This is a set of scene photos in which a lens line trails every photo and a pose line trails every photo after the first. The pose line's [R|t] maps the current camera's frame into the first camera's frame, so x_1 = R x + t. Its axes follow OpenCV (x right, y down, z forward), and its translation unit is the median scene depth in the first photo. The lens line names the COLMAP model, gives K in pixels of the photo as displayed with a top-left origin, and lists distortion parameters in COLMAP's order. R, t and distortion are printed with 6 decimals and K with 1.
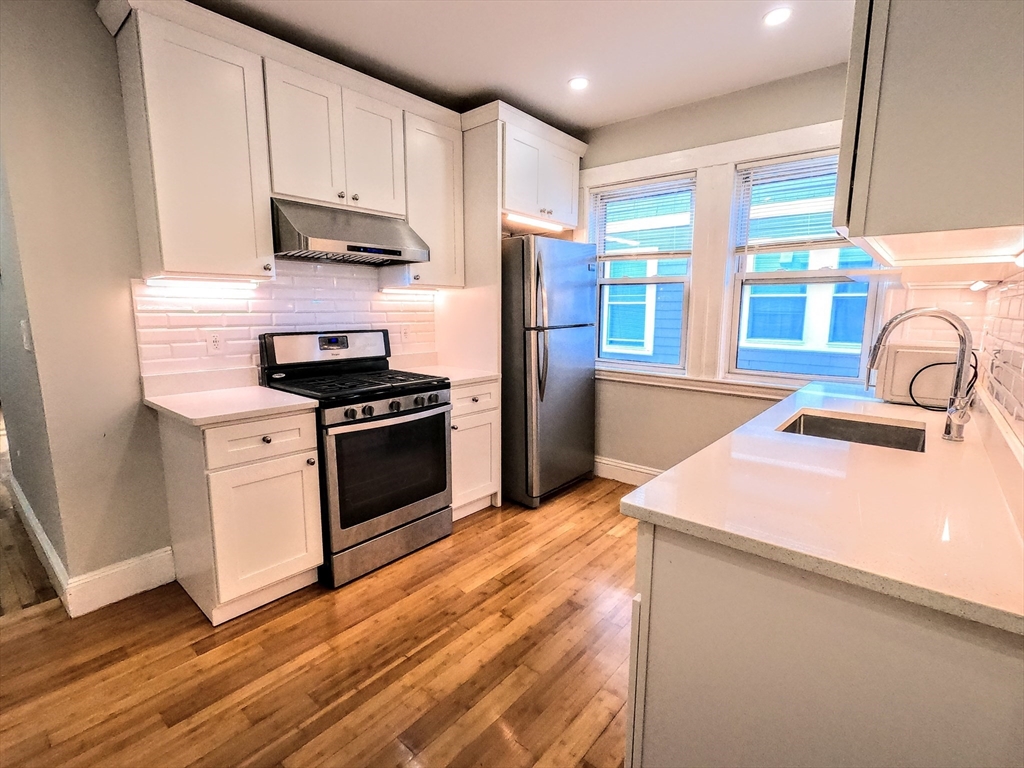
lens RADIAL K [[489.4, 0, 511.2], [0, 489.4, 384.2], [0, 0, 1]] dist [0.002034, 0.000768]
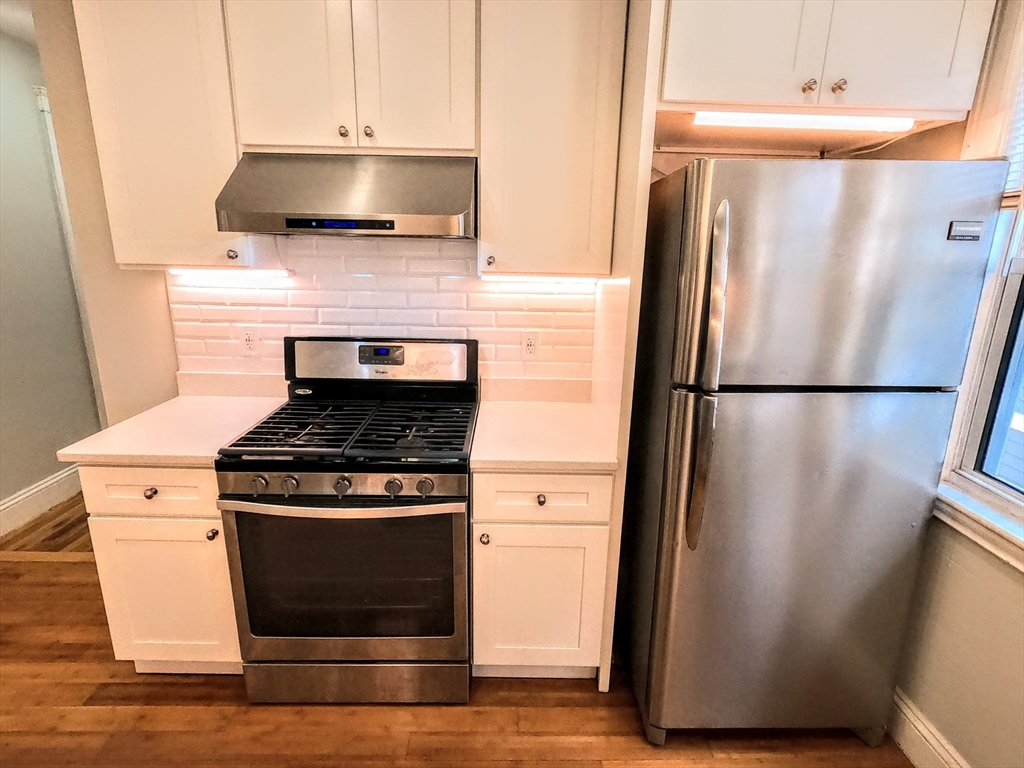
lens RADIAL K [[524.5, 0, 509.4], [0, 524.5, 382.2], [0, 0, 1]] dist [0.001632, 0.001000]
pose [[0.653996, 0.200365, -0.729481, 0.303017], [-0.132586, 0.979720, 0.150231, -0.181544], [0.744788, -0.001531, 0.667299, 0.635840]]
